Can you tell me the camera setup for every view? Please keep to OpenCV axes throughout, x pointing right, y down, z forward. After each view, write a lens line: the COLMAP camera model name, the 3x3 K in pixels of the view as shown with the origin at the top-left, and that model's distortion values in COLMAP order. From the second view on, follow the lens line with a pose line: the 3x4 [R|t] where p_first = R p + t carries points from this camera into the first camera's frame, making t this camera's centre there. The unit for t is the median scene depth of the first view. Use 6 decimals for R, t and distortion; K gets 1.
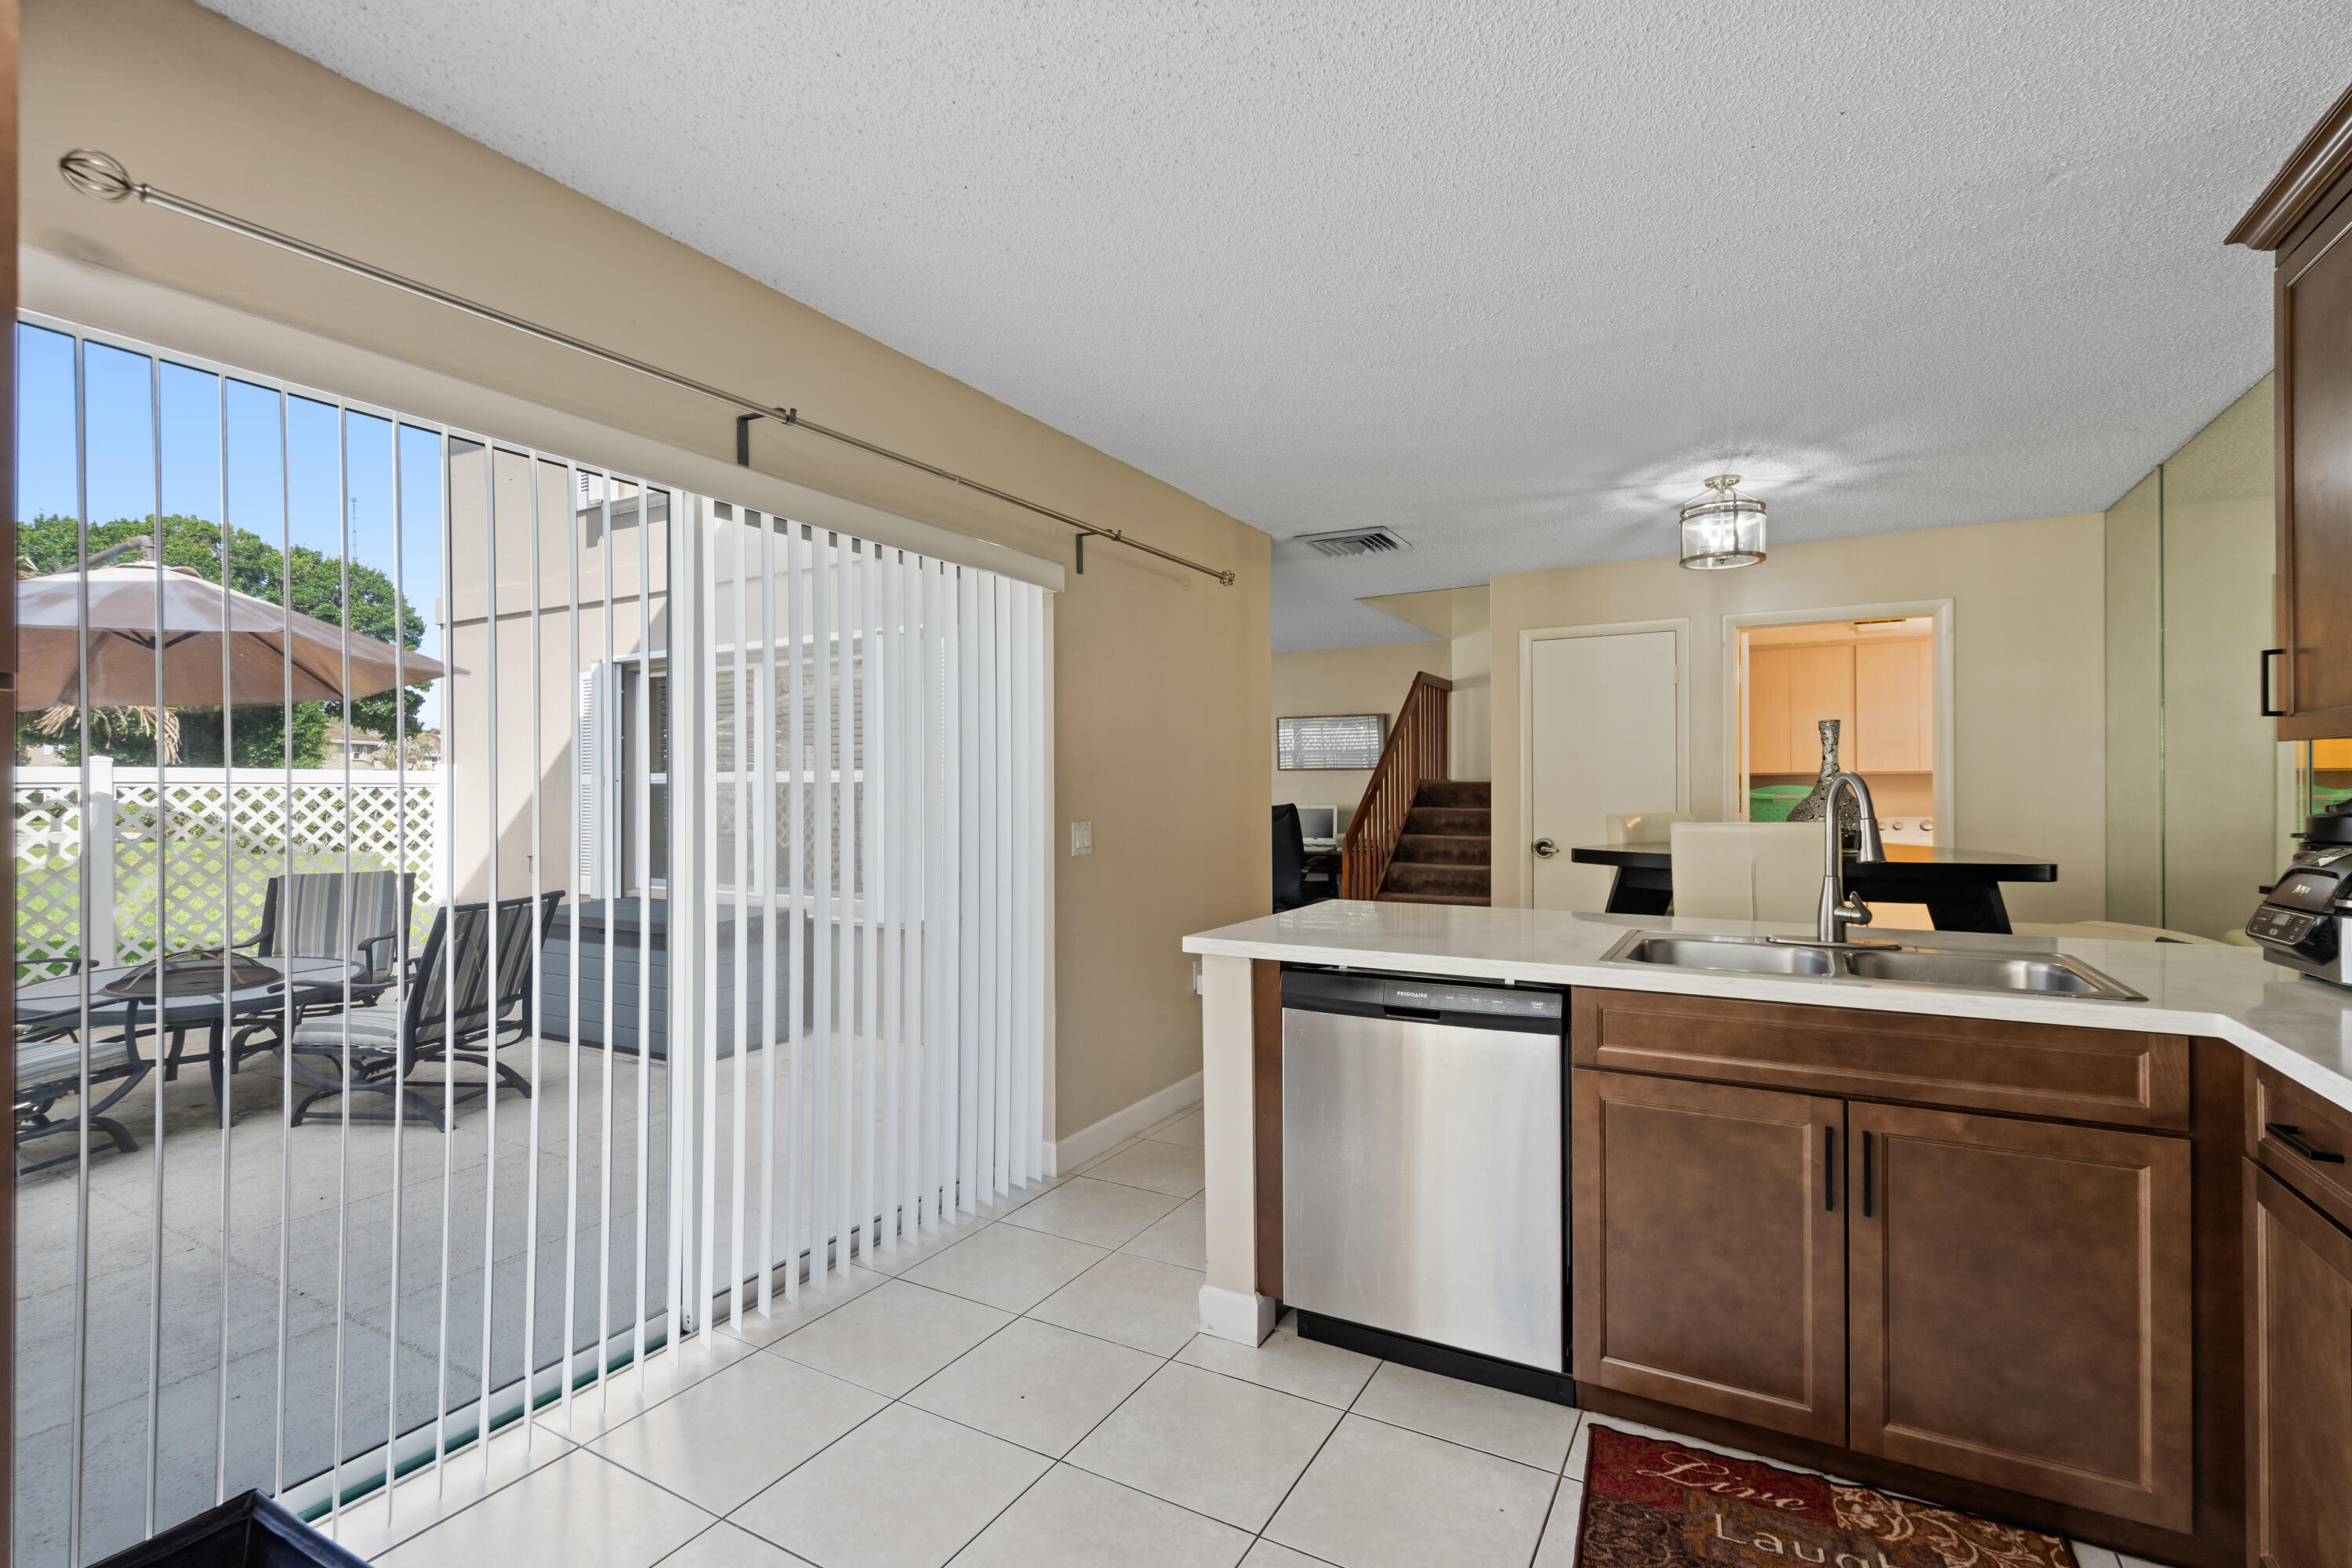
lens RADIAL K [[1076.7, 0, 1182.1], [0, 1076.7, 786.3], [0, 0, 1]] dist [-0.005260, 0.002277]
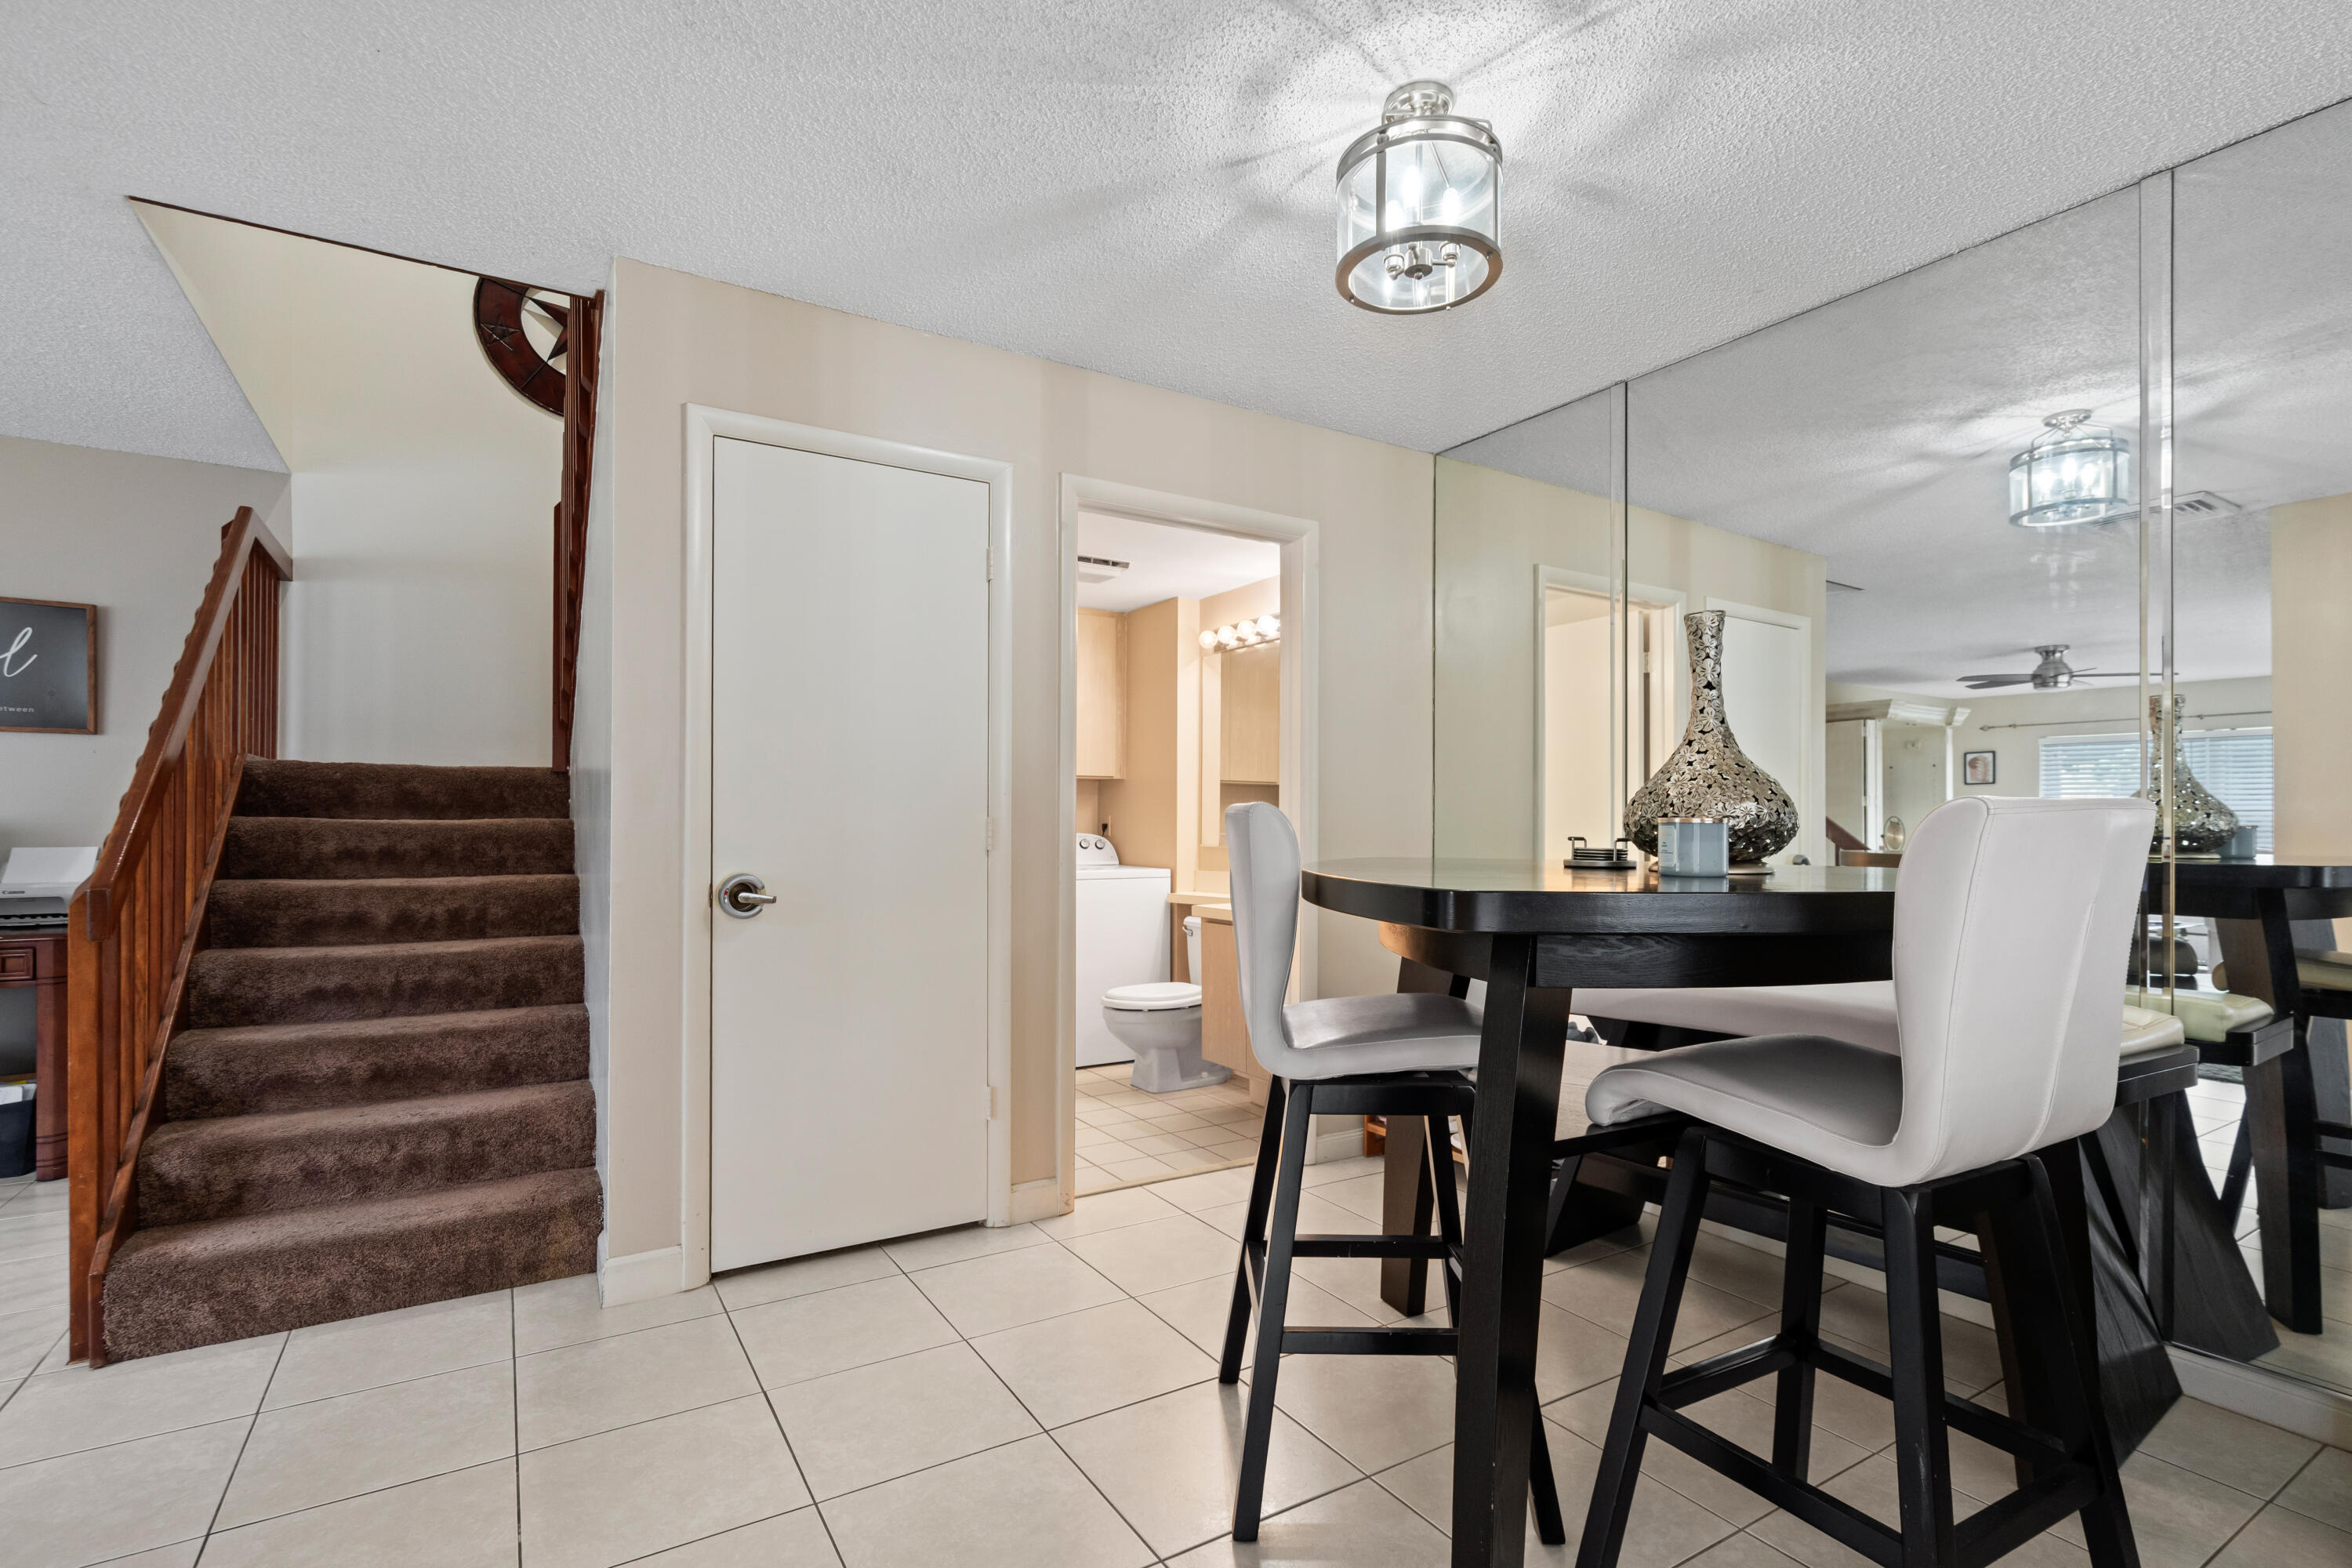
lens RADIAL K [[1076.7, 0, 1160.3], [0, 1076.7, 817.6], [0, 0, 1]] dist [-0.005260, 0.002277]
pose [[0.479794, 0.010581, 0.877317, 0.017870], [-0.008083, 0.999938, -0.007639, 0.021172], [-0.877344, -0.003426, 0.479850, 0.498524]]
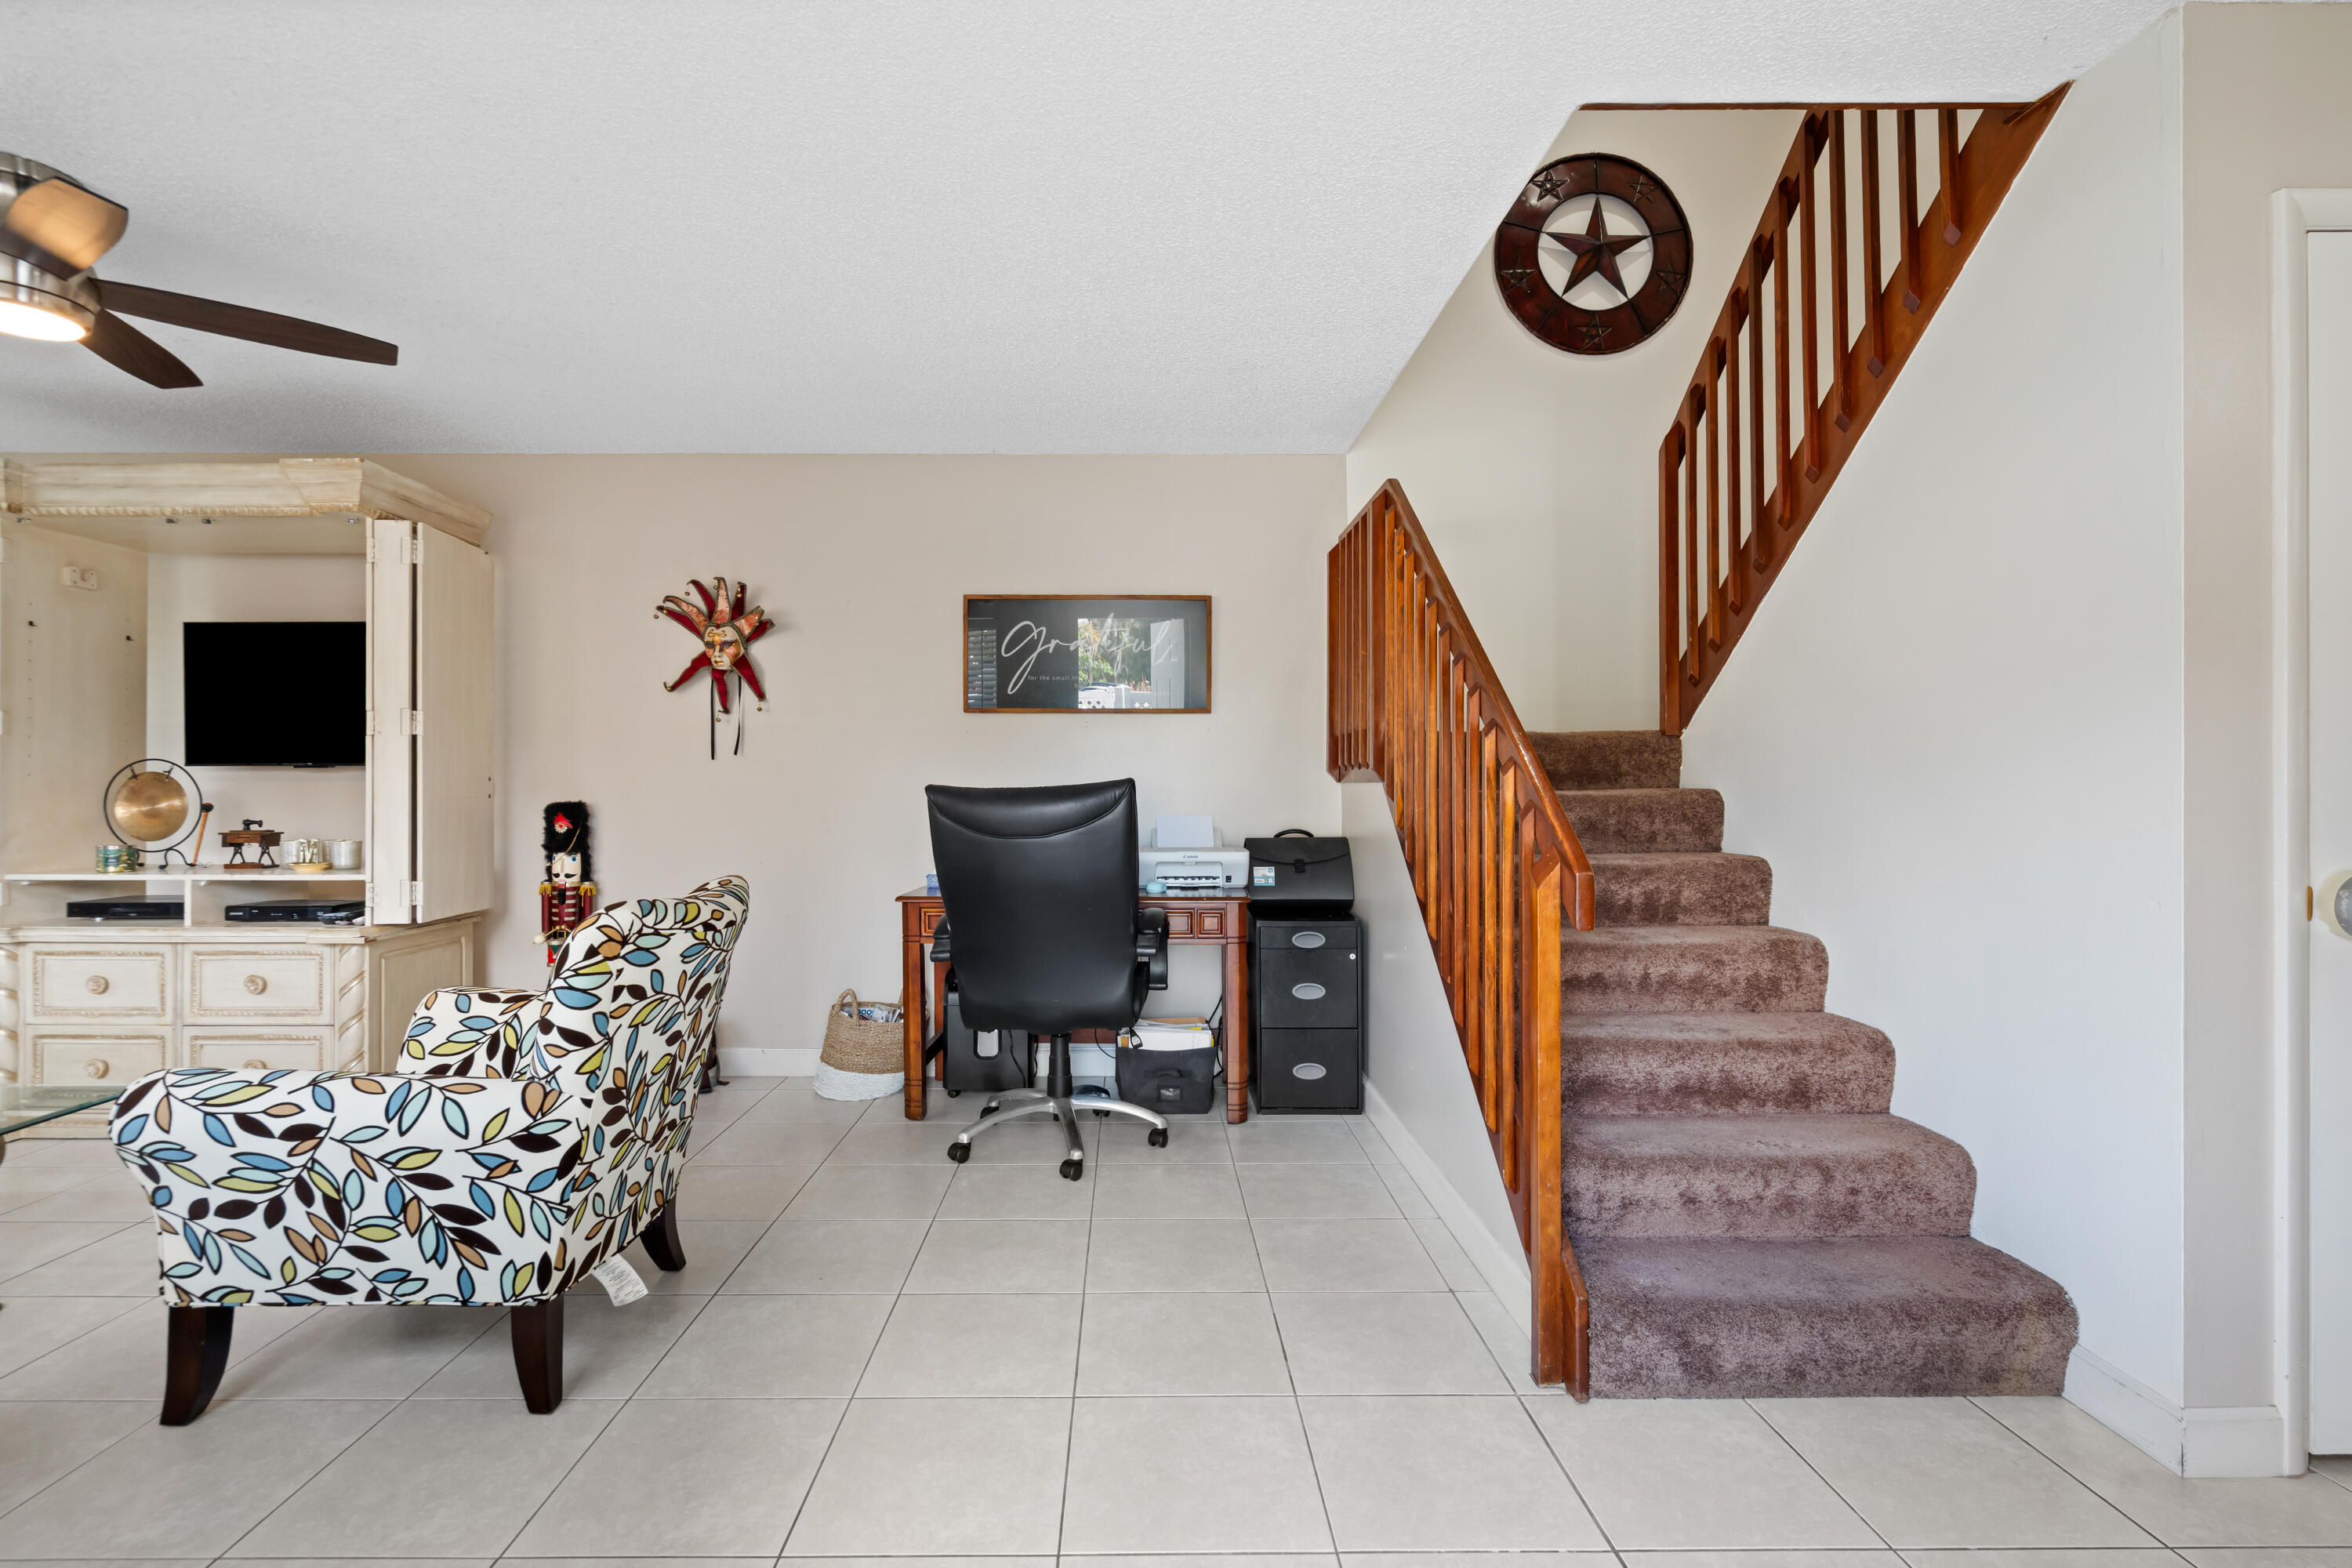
lens RADIAL K [[1076.7, 0, 1153.6], [0, 1076.7, 784.8], [0, 0, 1]] dist [-0.005260, 0.002277]
pose [[0.867546, 0.002791, 0.497350, -0.090245], [-0.003280, 0.999995, 0.000110, 0.019315], [-0.497347, -0.001727, 0.867550, 0.722117]]
